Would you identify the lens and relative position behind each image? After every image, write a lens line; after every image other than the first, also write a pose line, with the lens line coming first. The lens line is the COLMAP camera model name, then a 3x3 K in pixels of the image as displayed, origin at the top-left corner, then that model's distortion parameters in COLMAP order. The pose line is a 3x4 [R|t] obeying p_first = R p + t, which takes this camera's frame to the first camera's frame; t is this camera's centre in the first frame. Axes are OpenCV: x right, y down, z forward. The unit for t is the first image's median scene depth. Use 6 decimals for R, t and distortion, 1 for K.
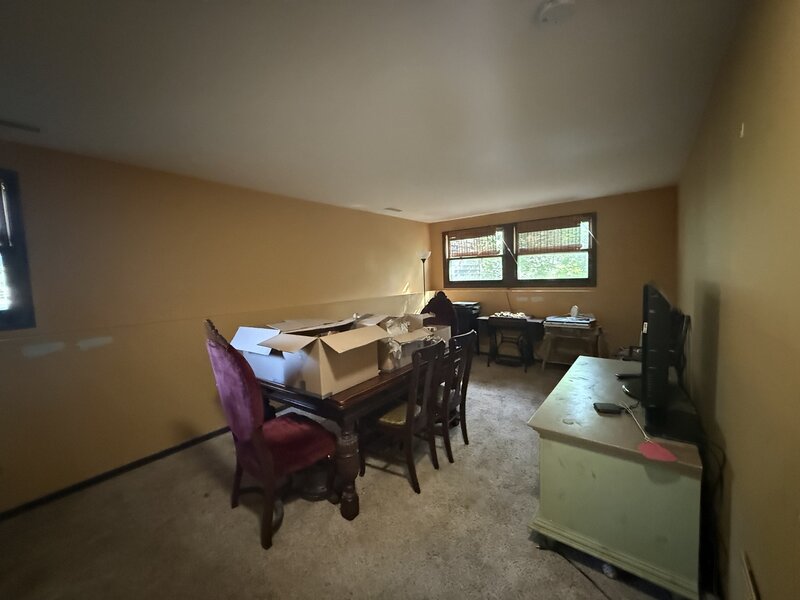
lens RADIAL K [[318.3, 0, 400.0], [0, 318.3, 300.0], [0, 0, 1]] dist [-0.001692, 0.000015]
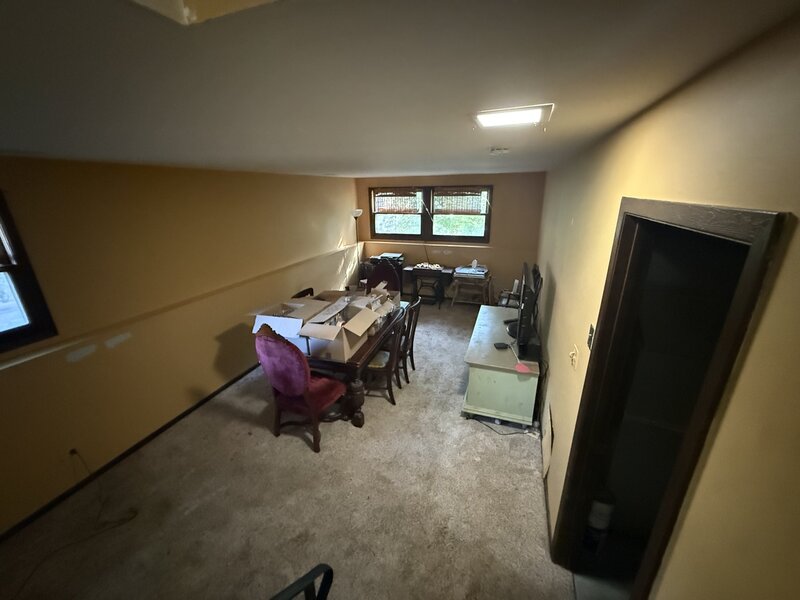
lens RADIAL K [[318.3, 0, 400.0], [0, 318.3, 300.0], [0, 0, 1]] dist [-0.001692, 0.000015]
pose [[0.948248, -0.082788, 0.306550, -0.296671], [0.003918, 0.968390, 0.249409, -0.252507], [-0.317508, -0.235300, 0.918598, -0.298288]]
